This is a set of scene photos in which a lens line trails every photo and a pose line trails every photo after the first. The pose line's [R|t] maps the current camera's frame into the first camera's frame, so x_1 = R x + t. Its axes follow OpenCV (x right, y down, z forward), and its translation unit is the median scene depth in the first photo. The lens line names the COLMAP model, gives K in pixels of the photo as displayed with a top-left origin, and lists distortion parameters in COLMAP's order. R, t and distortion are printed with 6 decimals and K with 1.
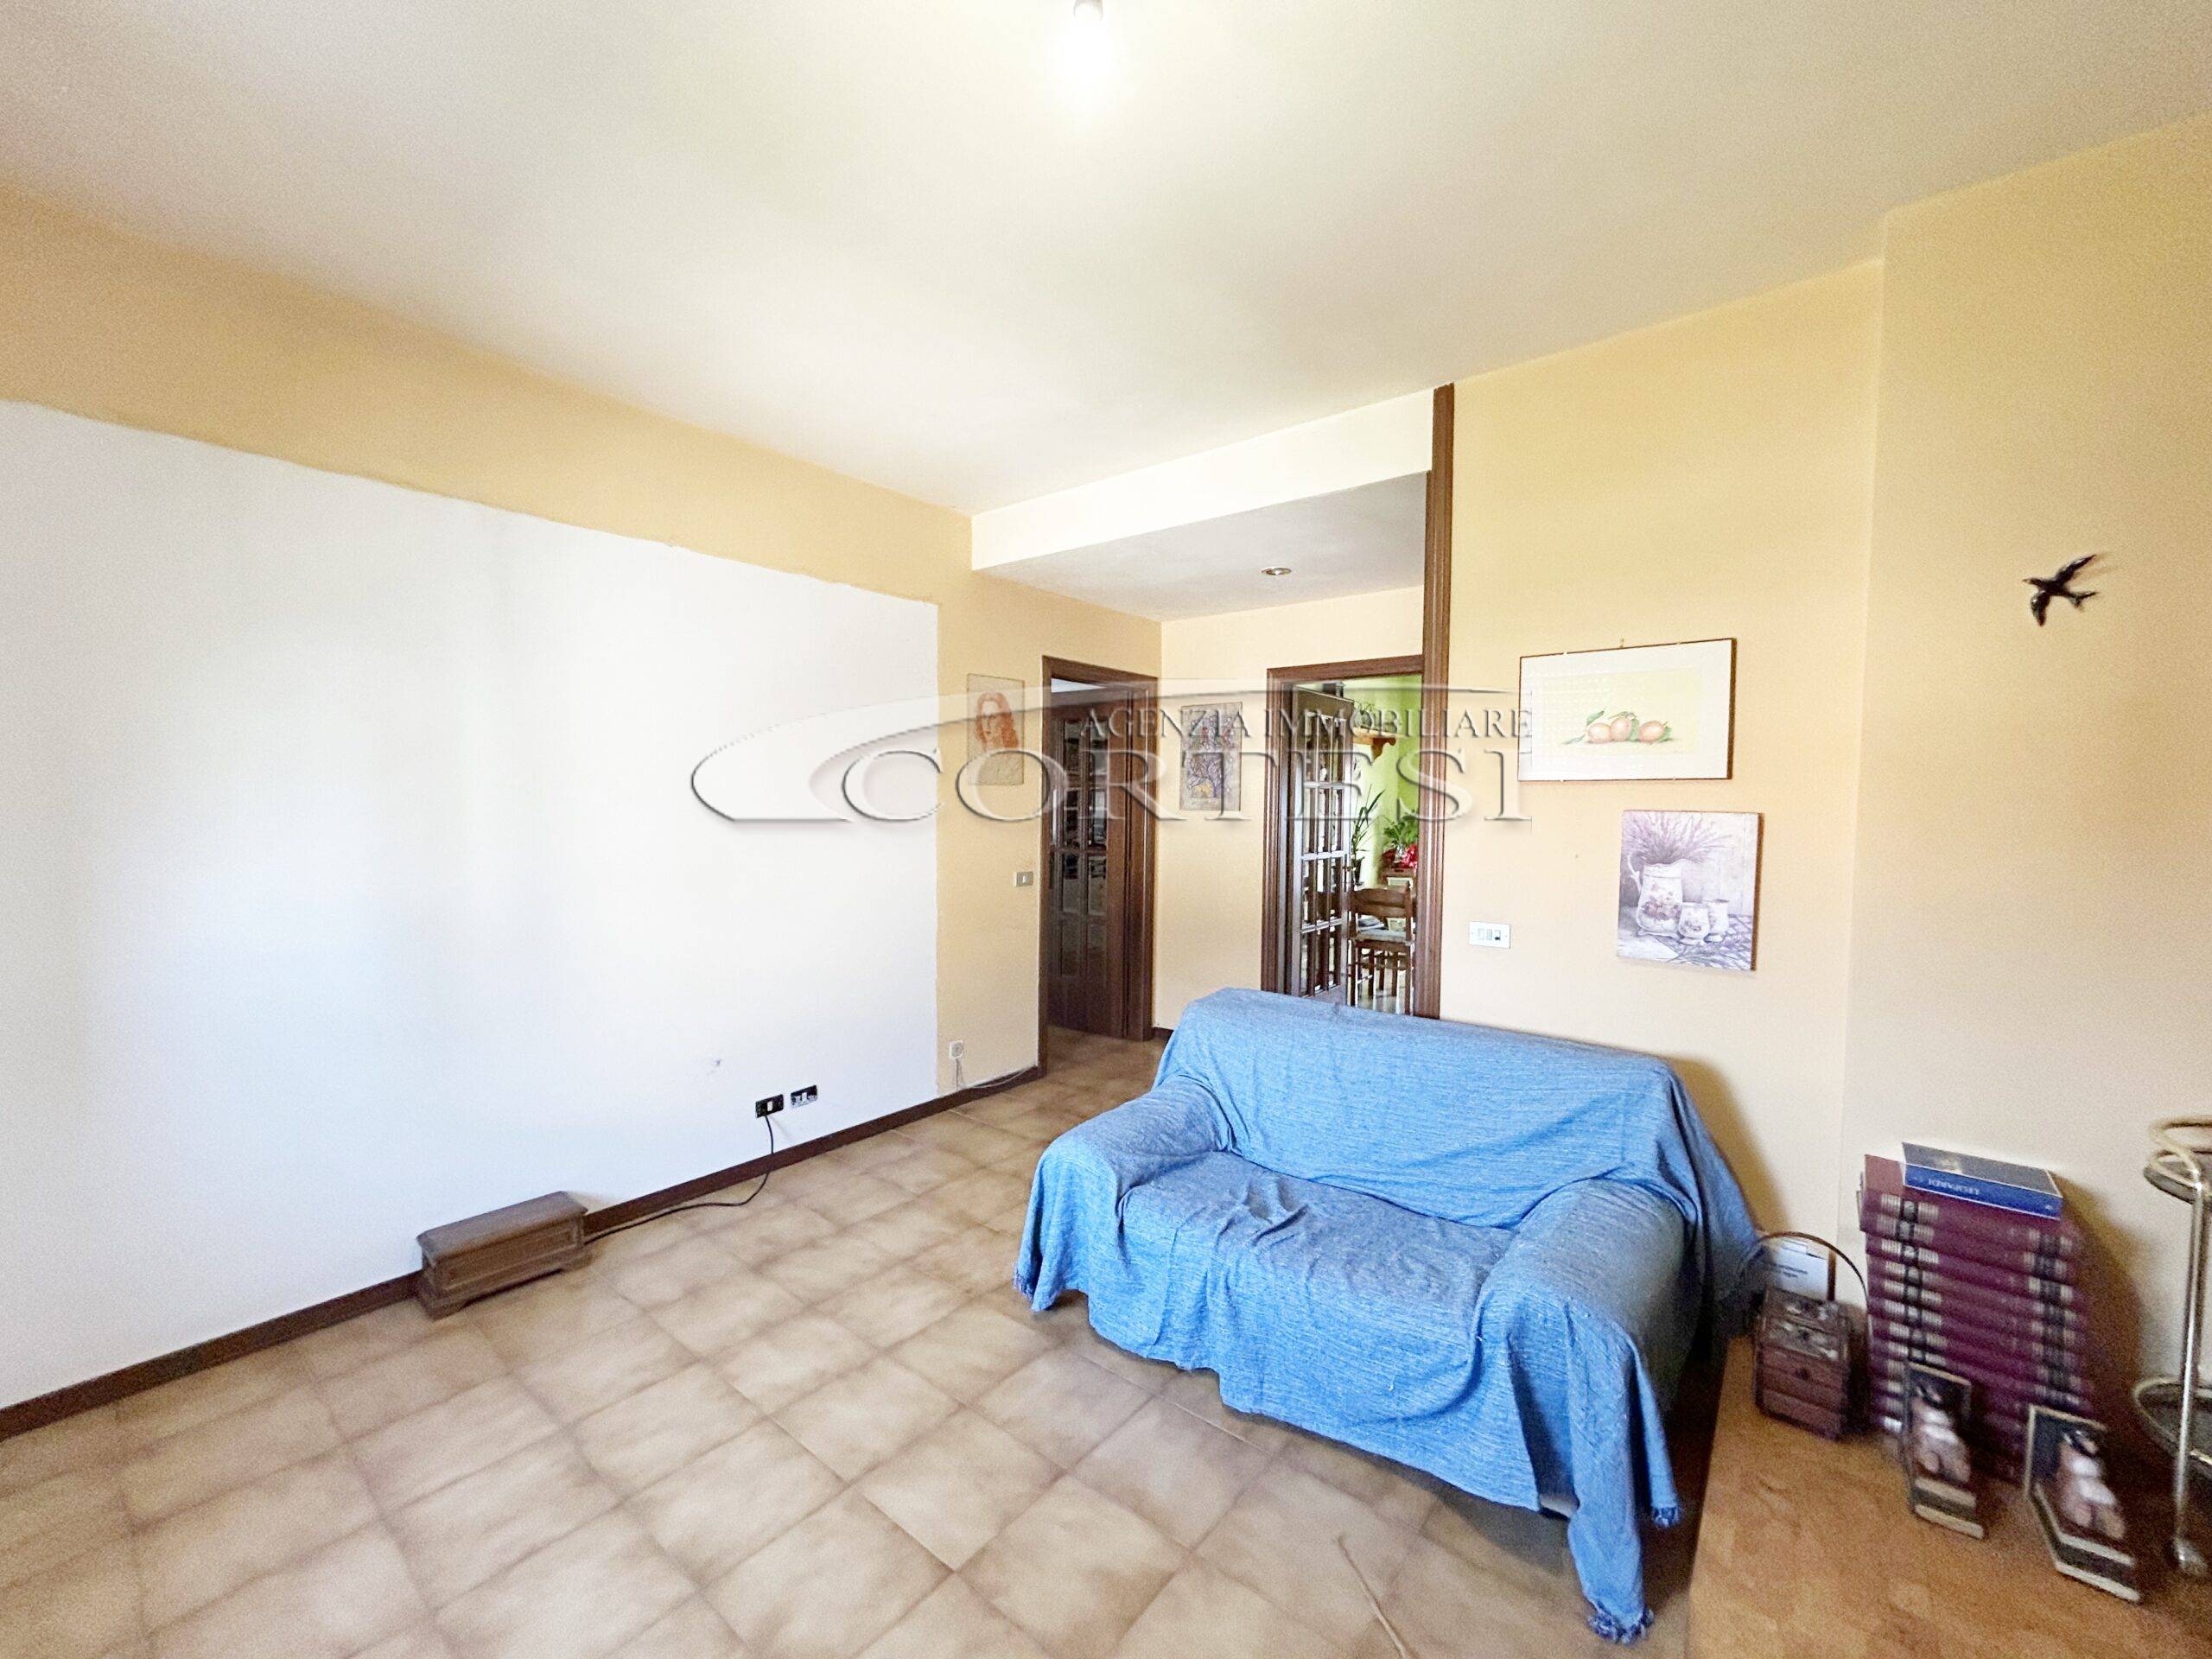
lens RADIAL K [[889.7, 0, 1103.8], [0, 889.7, 832.8], [0, 0, 1]] dist [-0.002750, 0.000781]
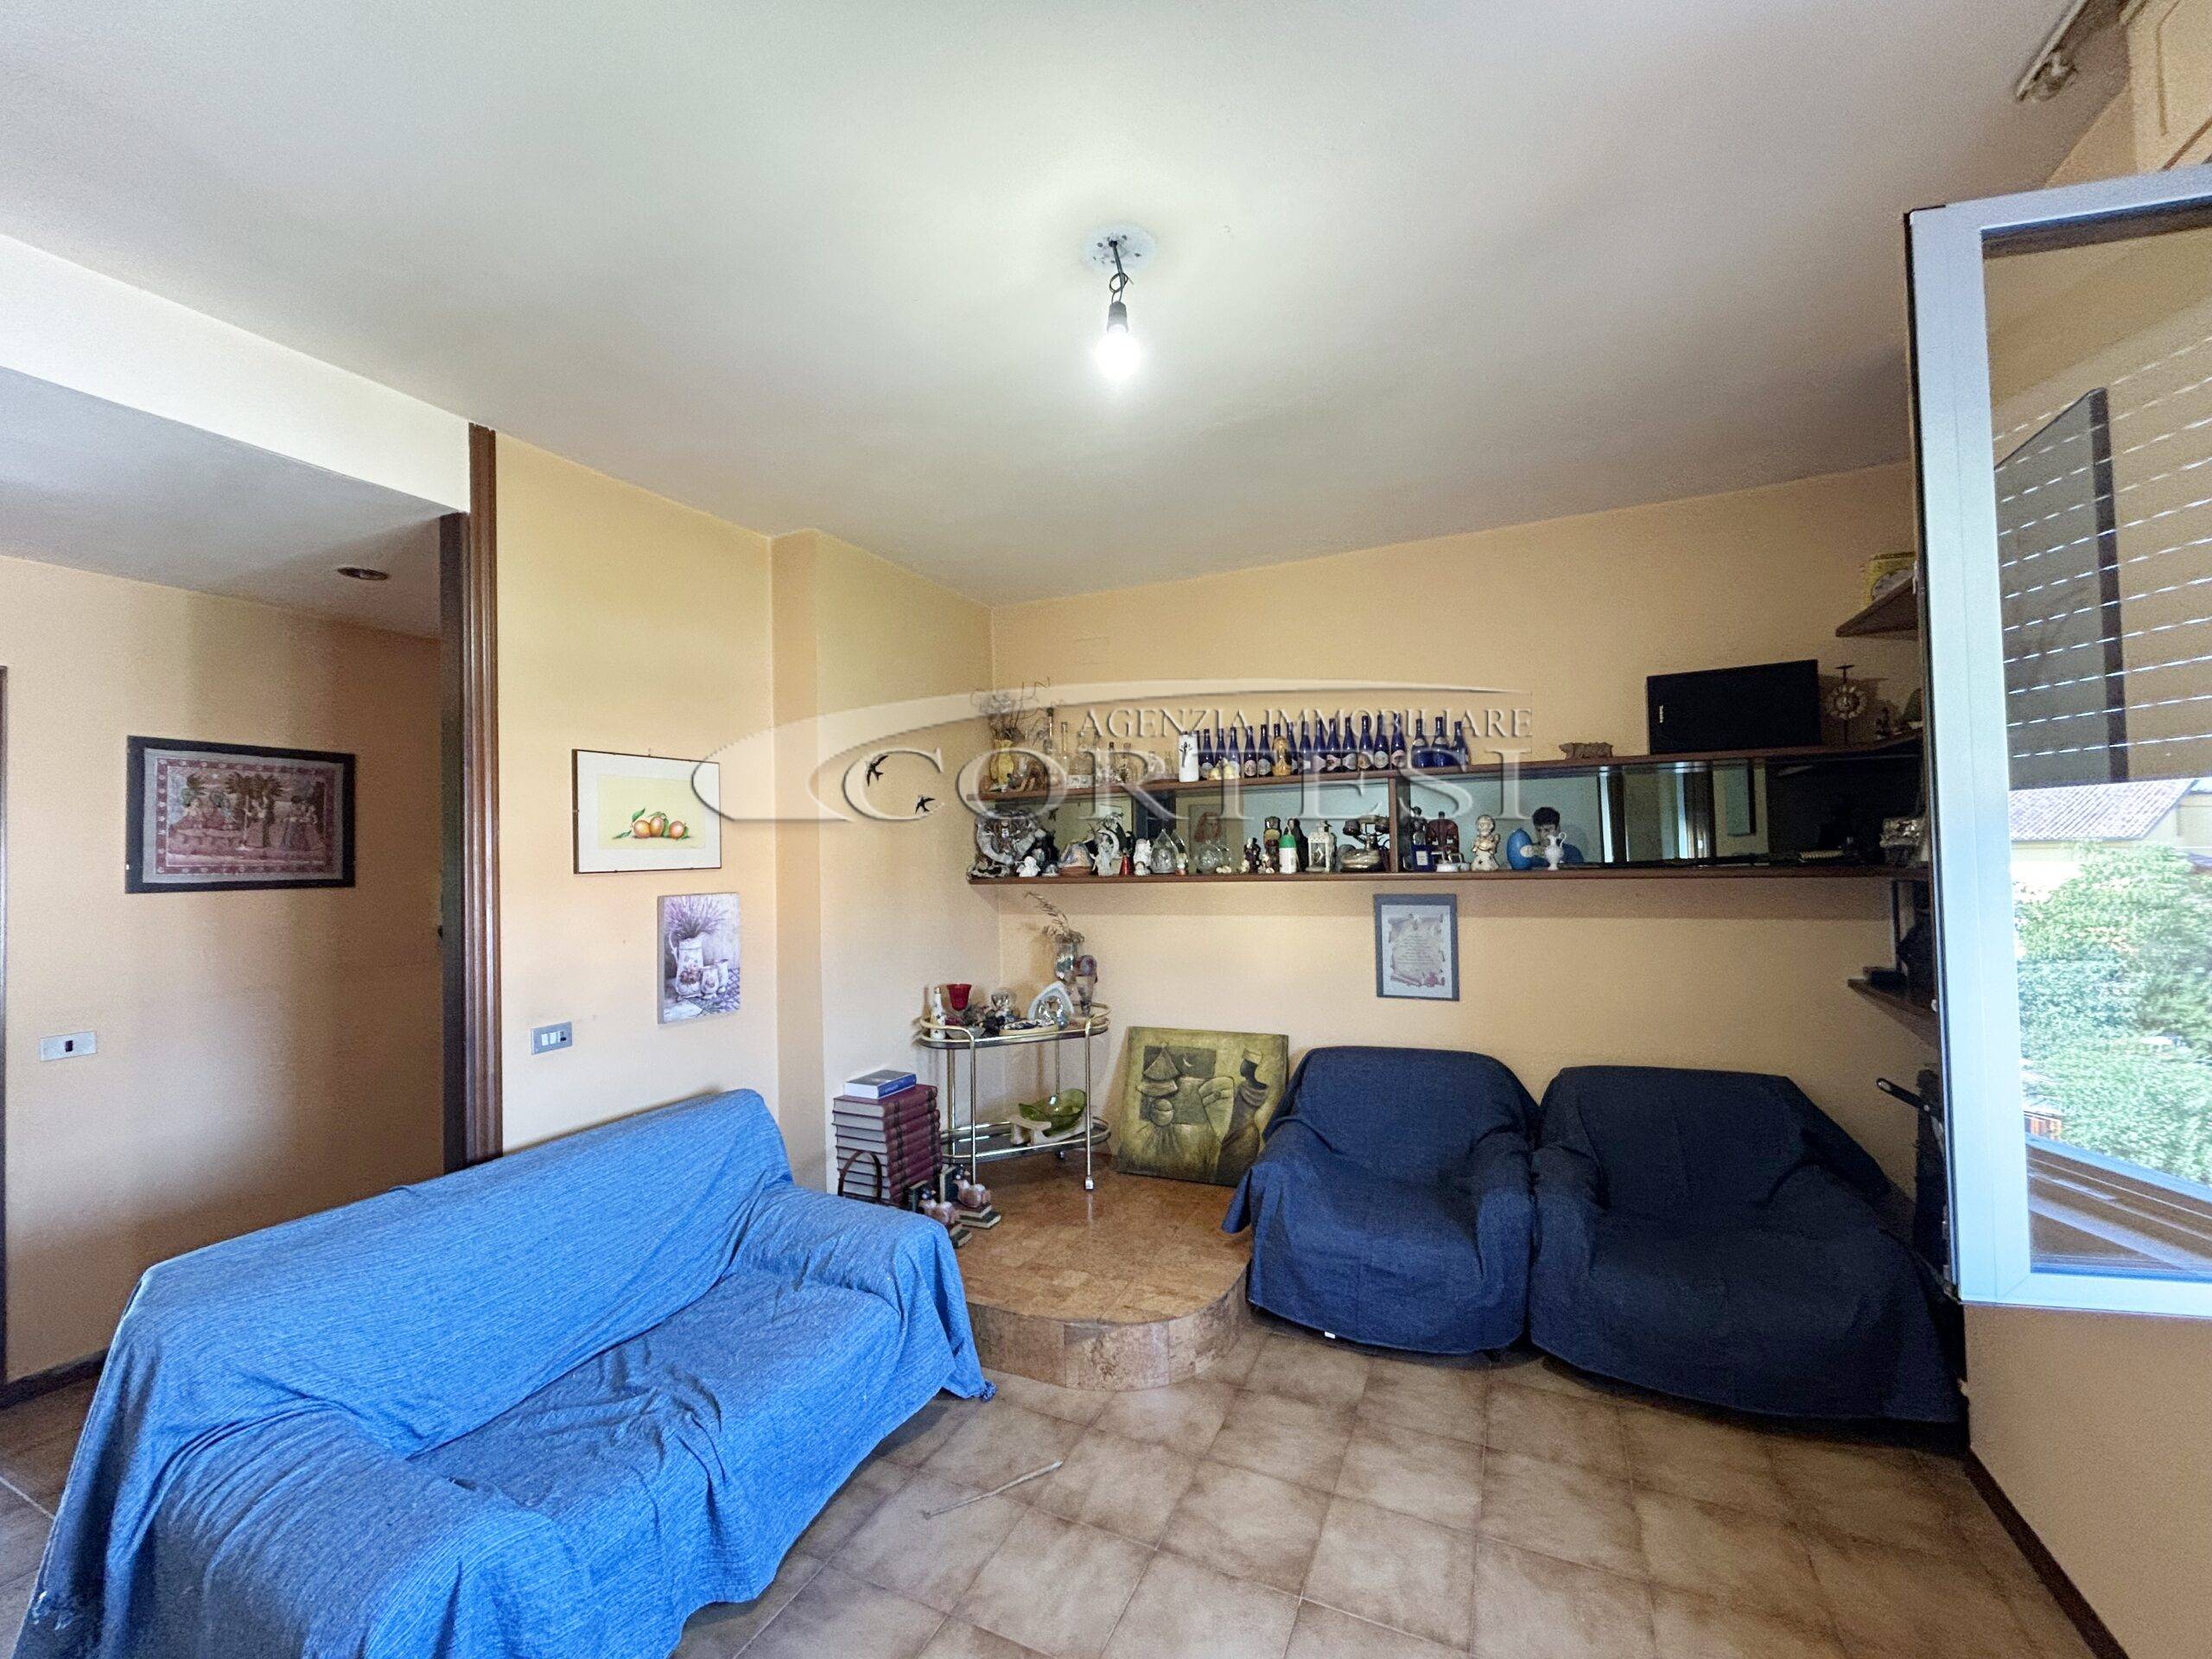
lens RADIAL K [[889.7, 0, 1105.2], [0, 889.7, 834.4], [0, 0, 1]] dist [-0.002750, 0.000781]
pose [[-0.247781, 0.015233, 0.968696, -0.679242], [0.058260, 0.998301, -0.000797, -0.071096], [-0.967063, 0.056239, -0.248248, 0.715377]]
